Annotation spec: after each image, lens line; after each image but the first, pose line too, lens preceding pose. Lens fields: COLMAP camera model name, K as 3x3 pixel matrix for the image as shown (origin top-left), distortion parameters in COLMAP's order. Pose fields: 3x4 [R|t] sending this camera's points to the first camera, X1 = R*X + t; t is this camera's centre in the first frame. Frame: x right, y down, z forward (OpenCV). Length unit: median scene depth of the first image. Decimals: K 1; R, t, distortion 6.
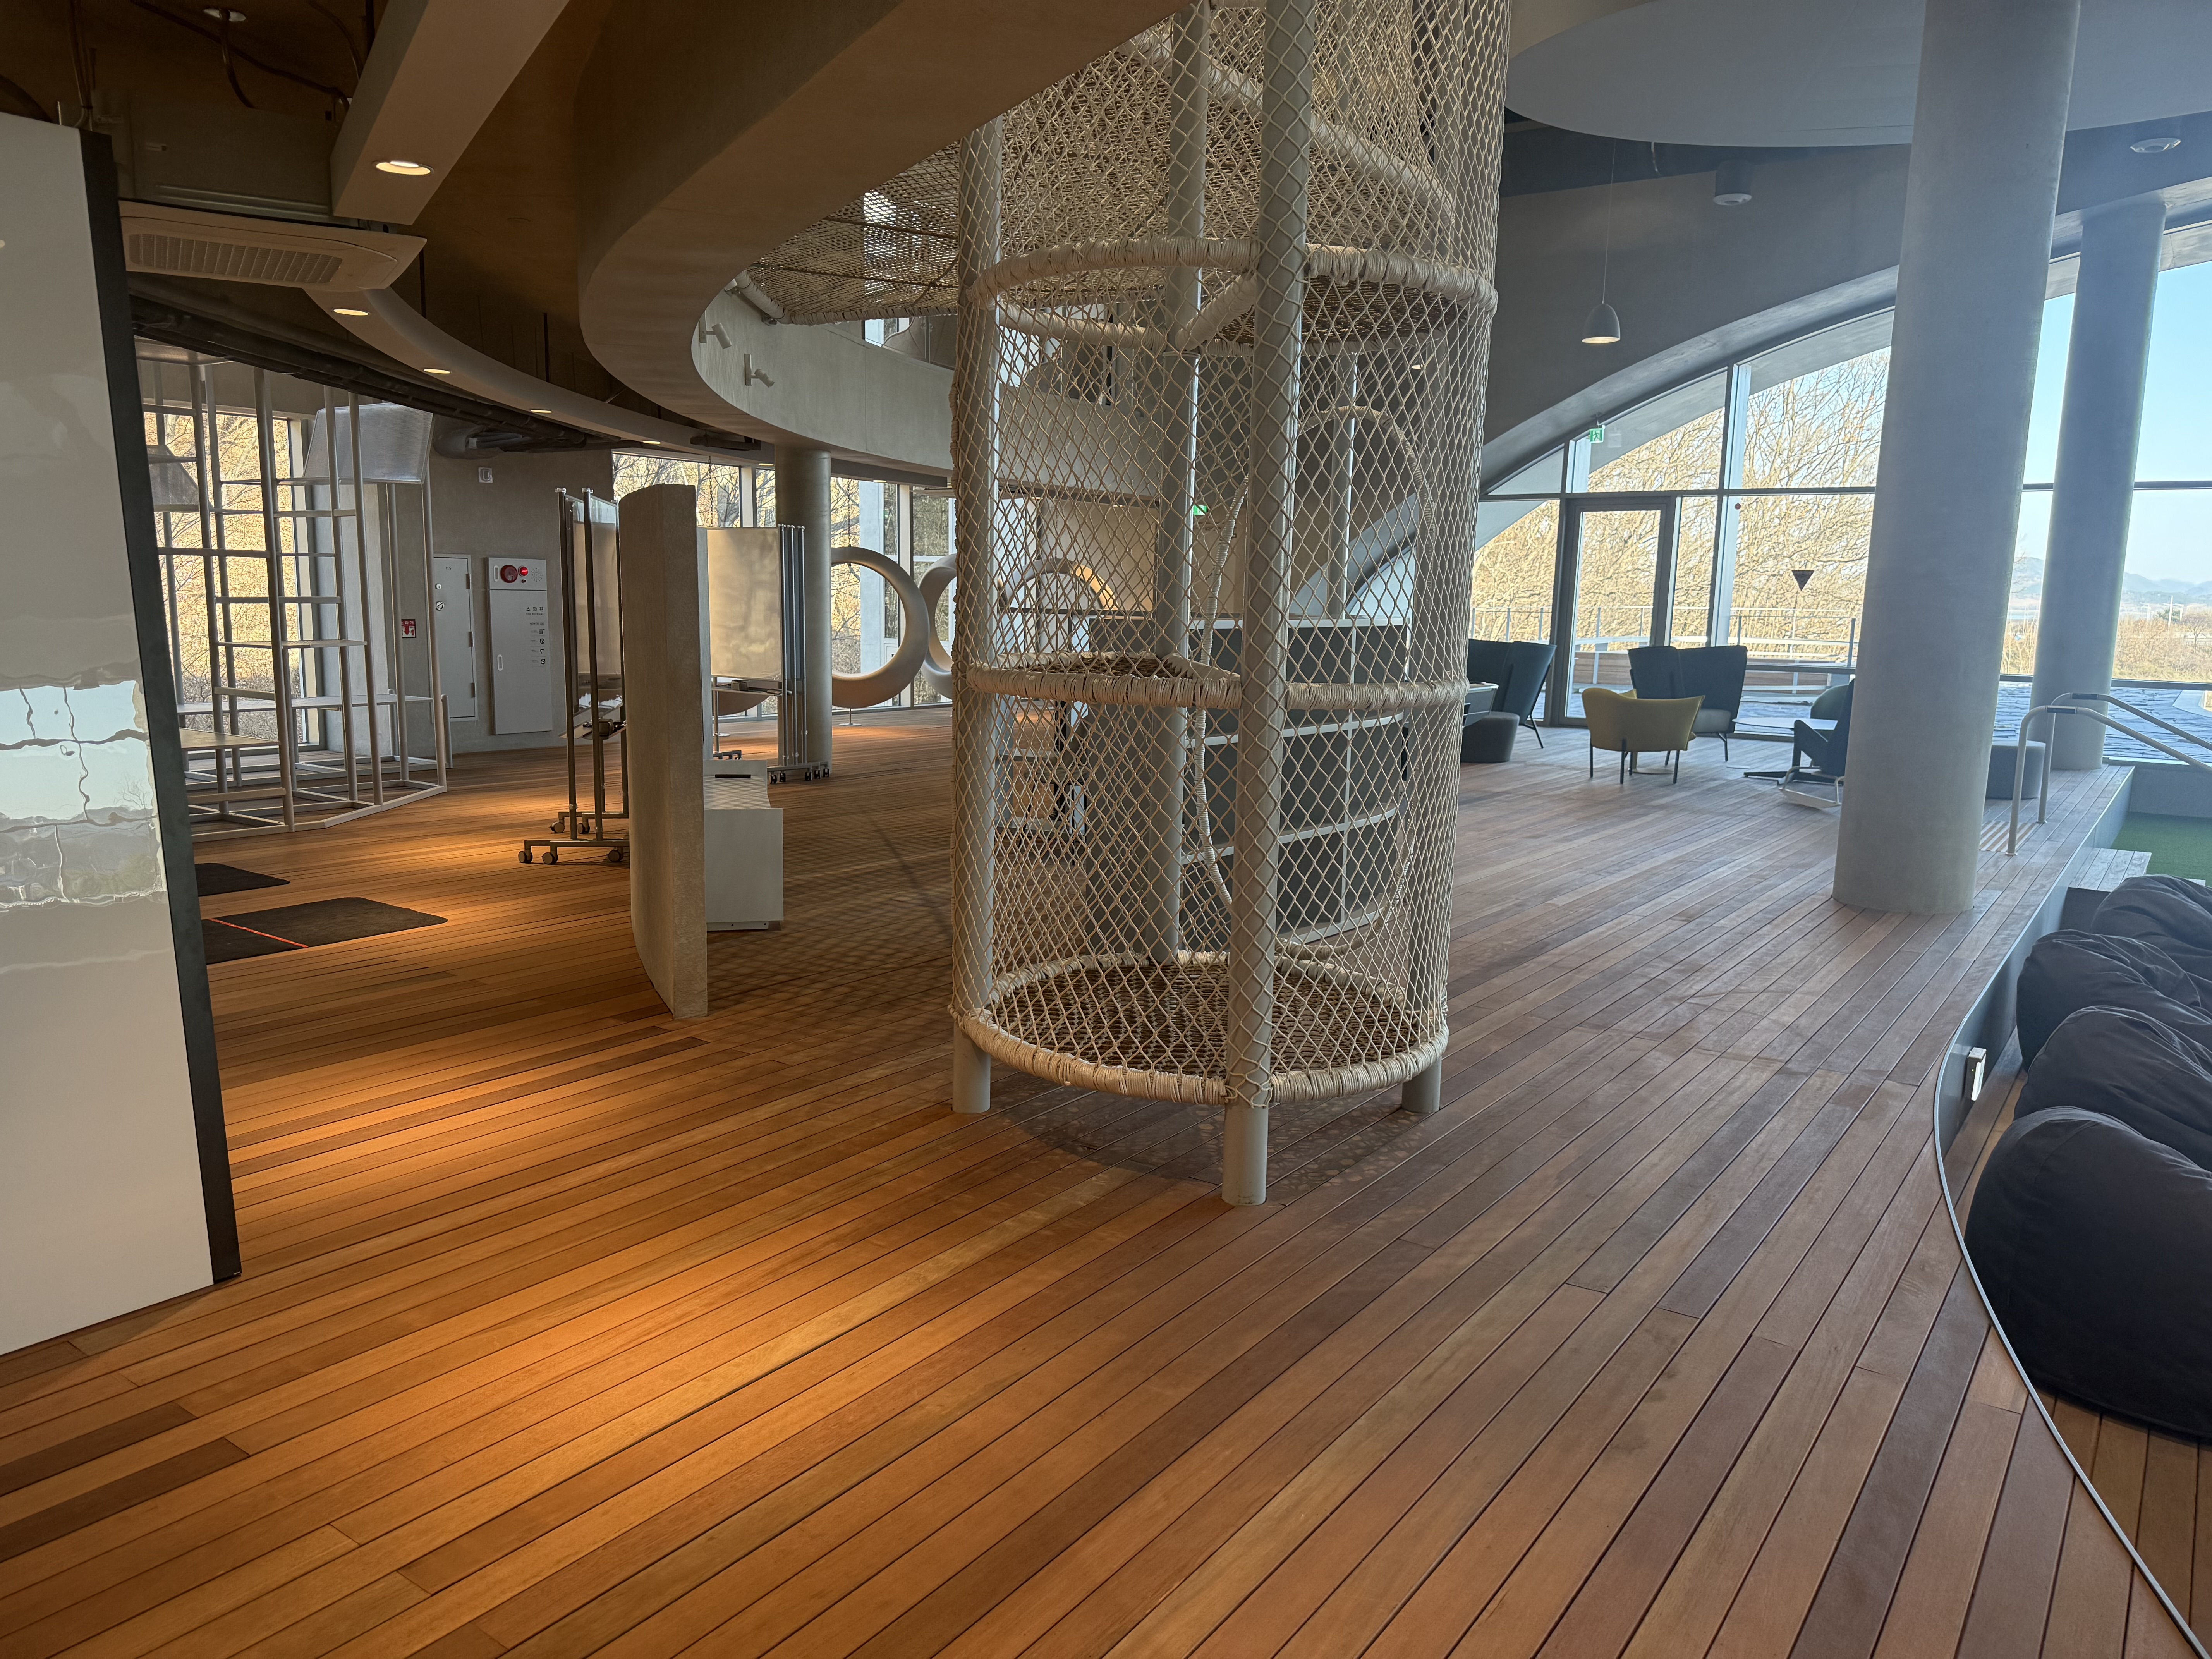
lens RADIAL K [[1559.7, 0, 1114.1], [0, 1559.7, 839.1], [0, 0, 1]] dist [0.056402, -0.090451]
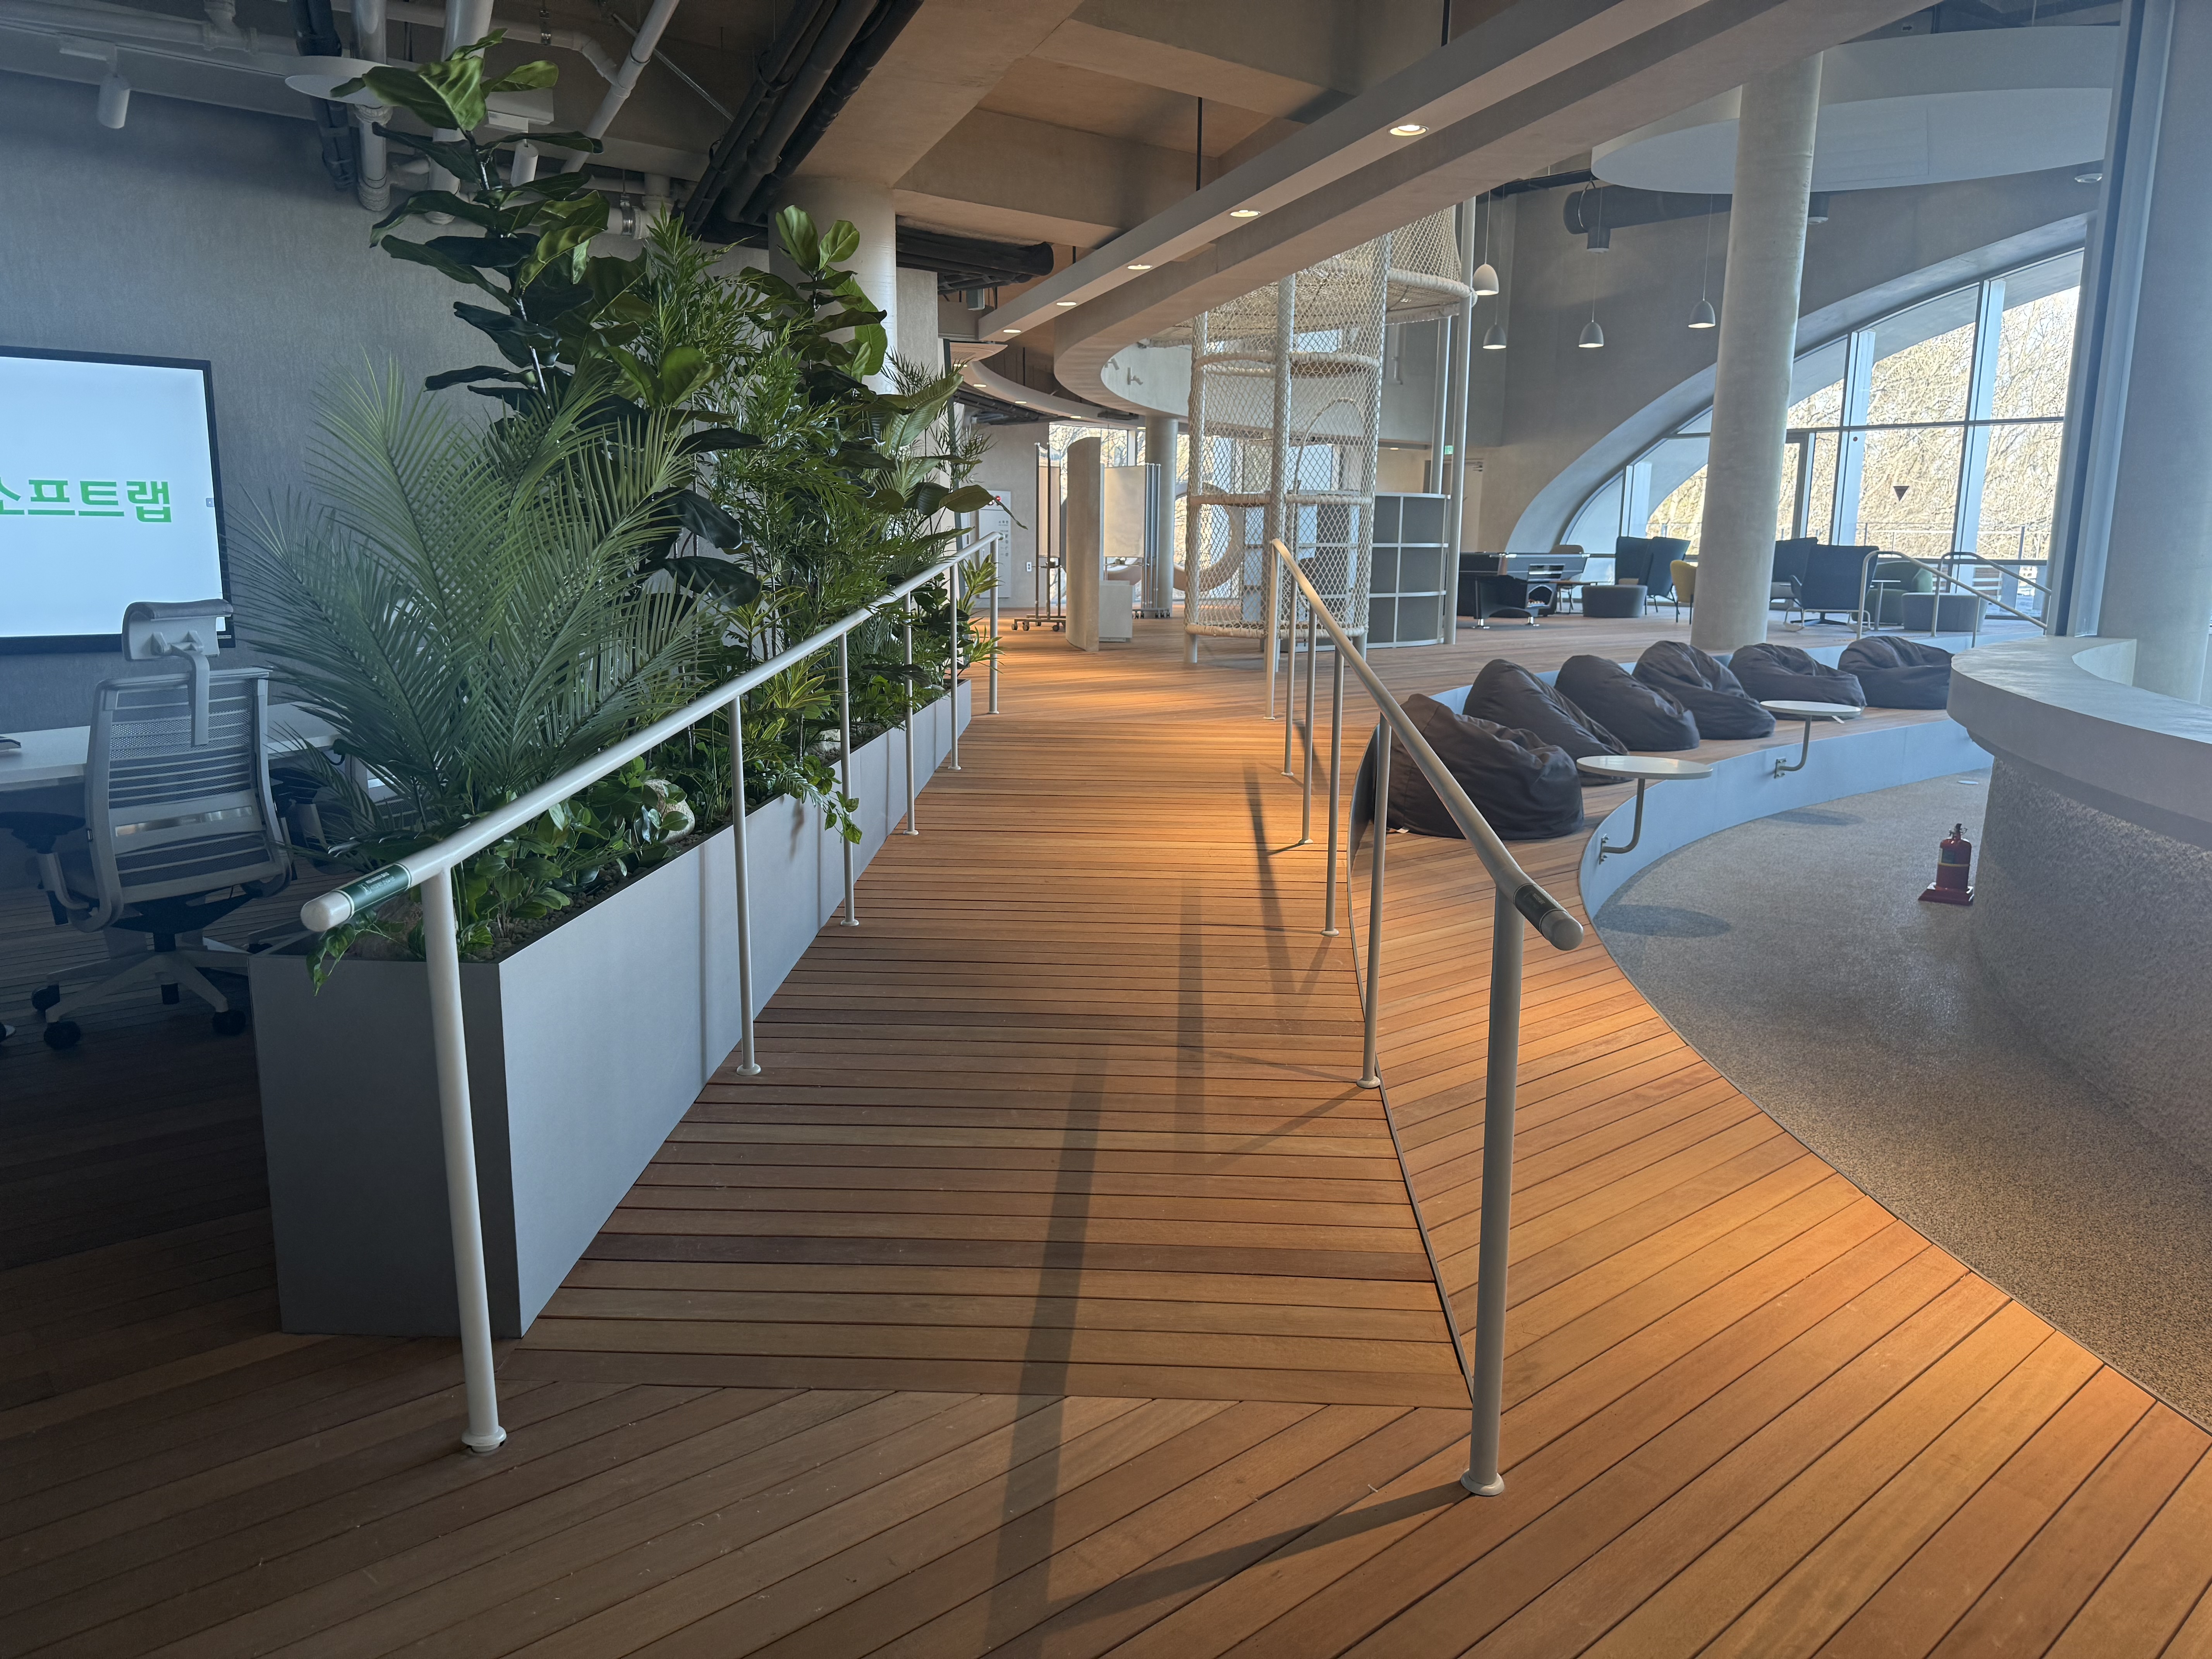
lens RADIAL K [[1559.7, 0, 1101.9], [0, 1559.7, 832.1], [0, 0, 1]] dist [0.056402, -0.090451]
pose [[0.967674, 0.038180, -0.249299, 0.177764], [-0.033236, 0.999159, 0.024016, 0.160400], [0.250006, -0.014954, 0.968129, -0.662268]]
